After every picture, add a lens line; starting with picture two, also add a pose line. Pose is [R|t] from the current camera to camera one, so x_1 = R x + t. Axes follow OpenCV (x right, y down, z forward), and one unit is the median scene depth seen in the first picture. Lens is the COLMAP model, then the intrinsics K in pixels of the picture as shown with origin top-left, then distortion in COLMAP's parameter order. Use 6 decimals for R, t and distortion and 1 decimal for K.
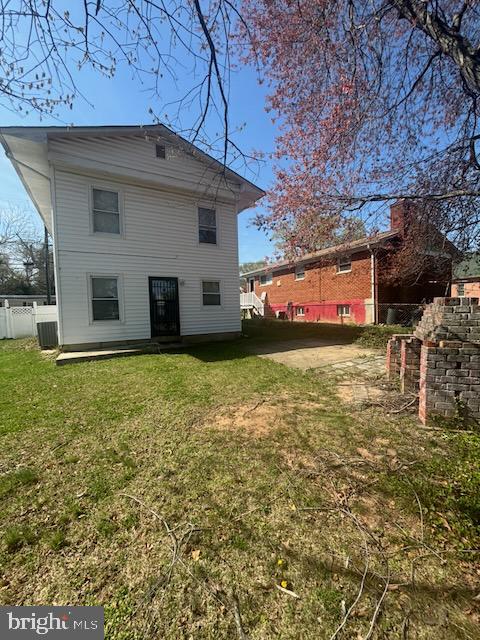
lens RADIAL K [[256.8, 0, 240.9], [0, 256.8, 318.4], [0, 0, 1]] dist [-0.004374, 0.000916]
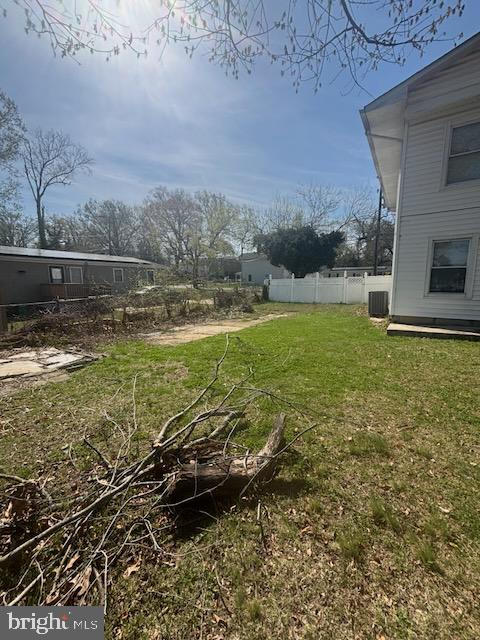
lens RADIAL K [[256.8, 0, 240.2], [0, 256.8, 319.6], [0, 0, 1]] dist [-0.004374, 0.000916]
pose [[0.447033, 0.147649, -0.882248, -0.149605], [-0.043452, 0.988704, 0.143448, 0.005503], [0.893462, -0.025790, 0.448398, 0.040961]]
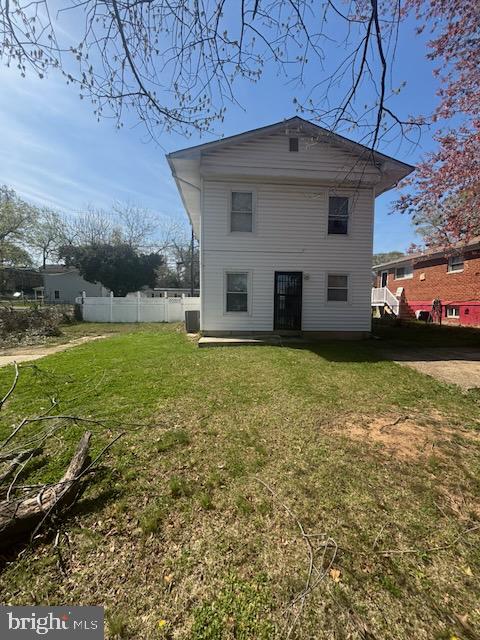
lens RADIAL K [[256.8, 0, 241.7], [0, 256.8, 319.1], [0, 0, 1]] dist [-0.004374, 0.000916]
pose [[0.900759, 0.062236, -0.429838, -0.052792], [-0.052490, 0.998025, 0.034505, 0.001672], [0.431136, -0.008518, 0.902247, 0.016342]]
